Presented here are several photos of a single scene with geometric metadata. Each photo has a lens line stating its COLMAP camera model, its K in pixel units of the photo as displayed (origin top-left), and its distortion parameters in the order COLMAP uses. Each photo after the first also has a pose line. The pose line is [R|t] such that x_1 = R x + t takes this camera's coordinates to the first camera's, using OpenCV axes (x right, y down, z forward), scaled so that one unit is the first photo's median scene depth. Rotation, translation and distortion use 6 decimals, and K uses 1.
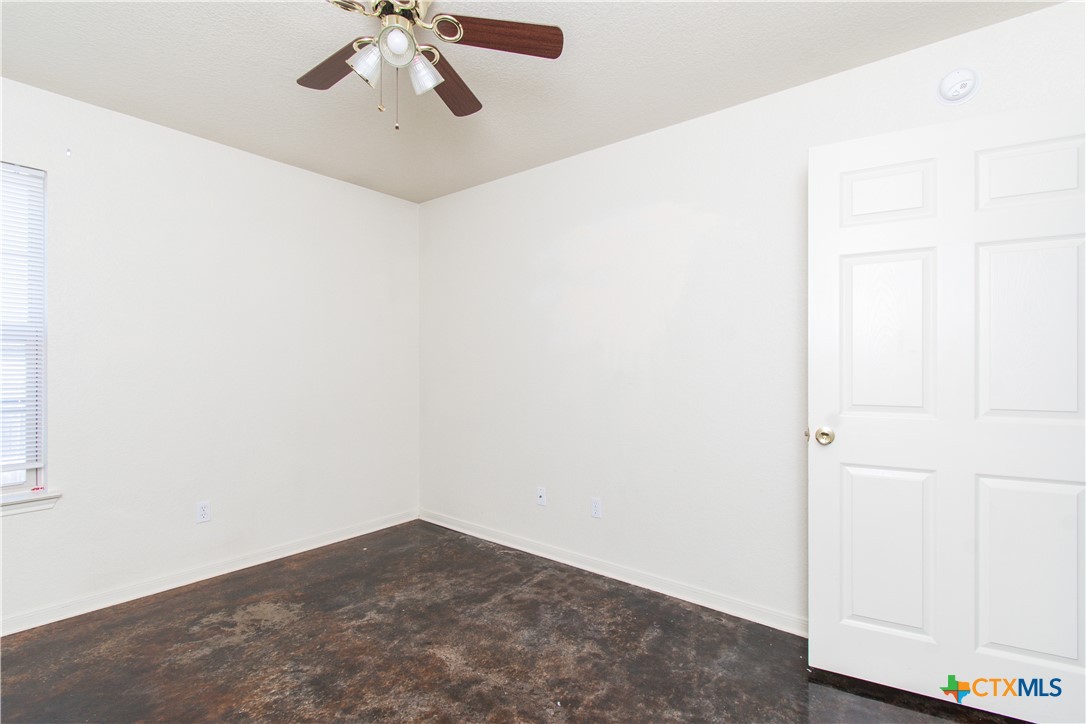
lens RADIAL K [[507.6, 0, 543.0], [0, 507.6, 362.0], [0, 0, 1]] dist [-0.001481, -0.000832]
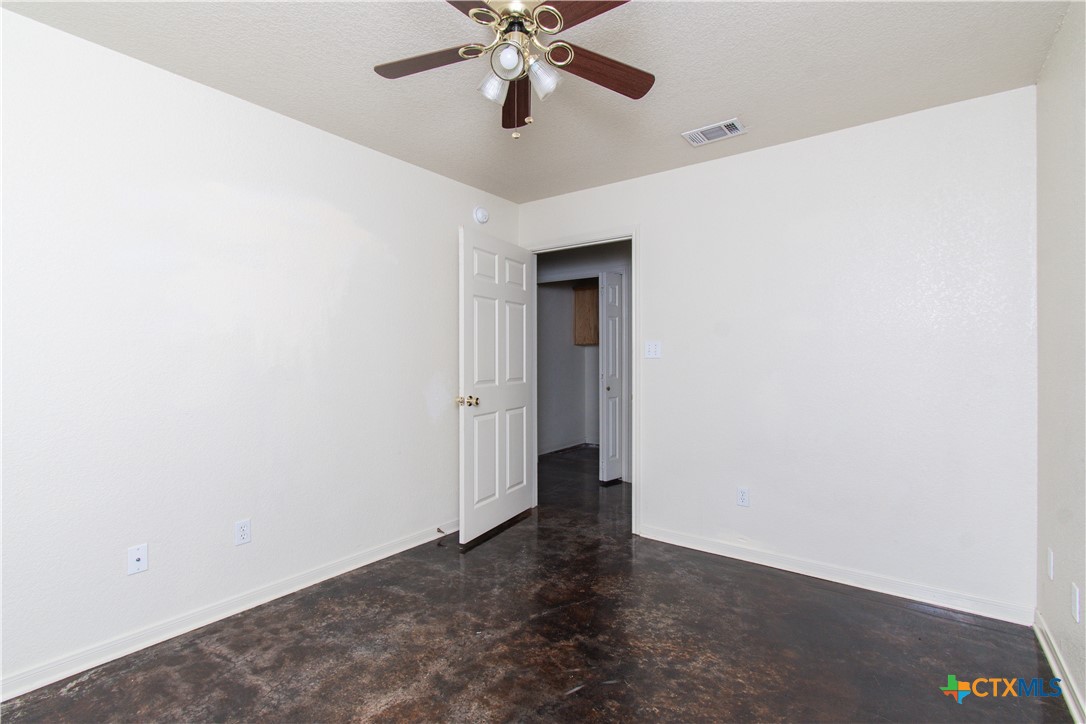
lens RADIAL K [[507.6, 0, 543.0], [0, 507.6, 362.0], [0, 0, 1]] dist [-0.001481, -0.000832]
pose [[-0.041948, -0.009337, 0.999076, -0.885530], [-0.003954, 0.999950, 0.009180, 0.001147], [-0.999112, -0.003566, -0.041982, 0.659085]]
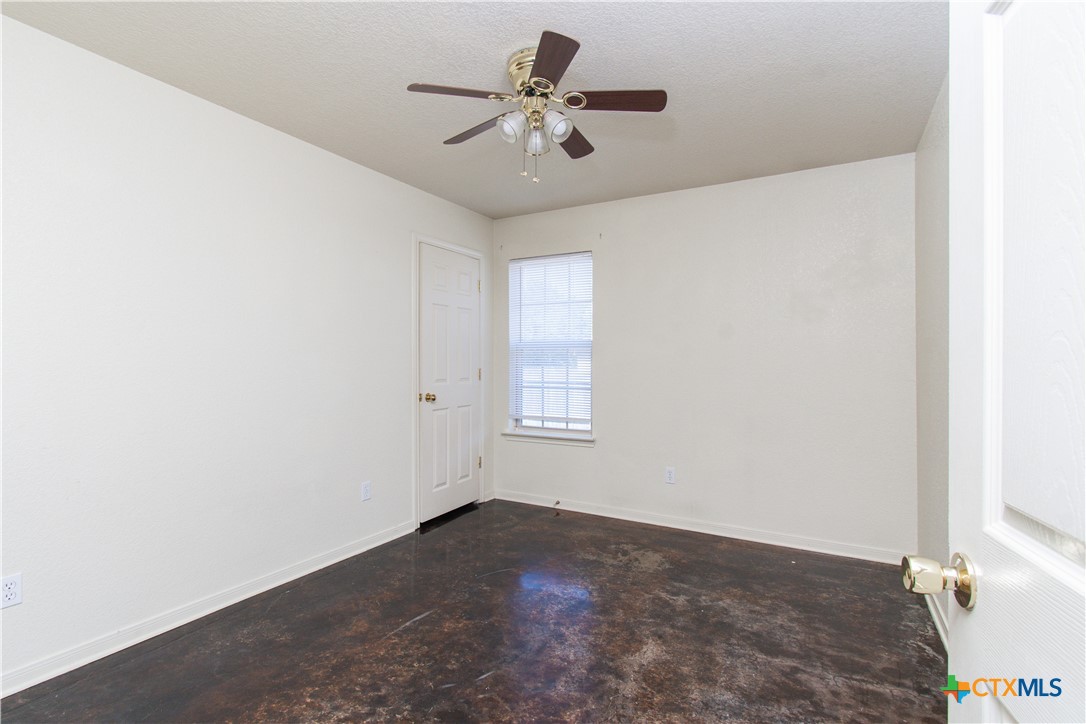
lens RADIAL K [[507.6, 0, 543.0], [0, 507.6, 362.0], [0, 0, 1]] dist [-0.001481, -0.000832]
pose [[0.164662, 0.000505, -0.986350, 0.659004], [0.000631, 1.000000, 0.000617, 0.003130], [0.986350, -0.000724, 0.164661, 0.537699]]
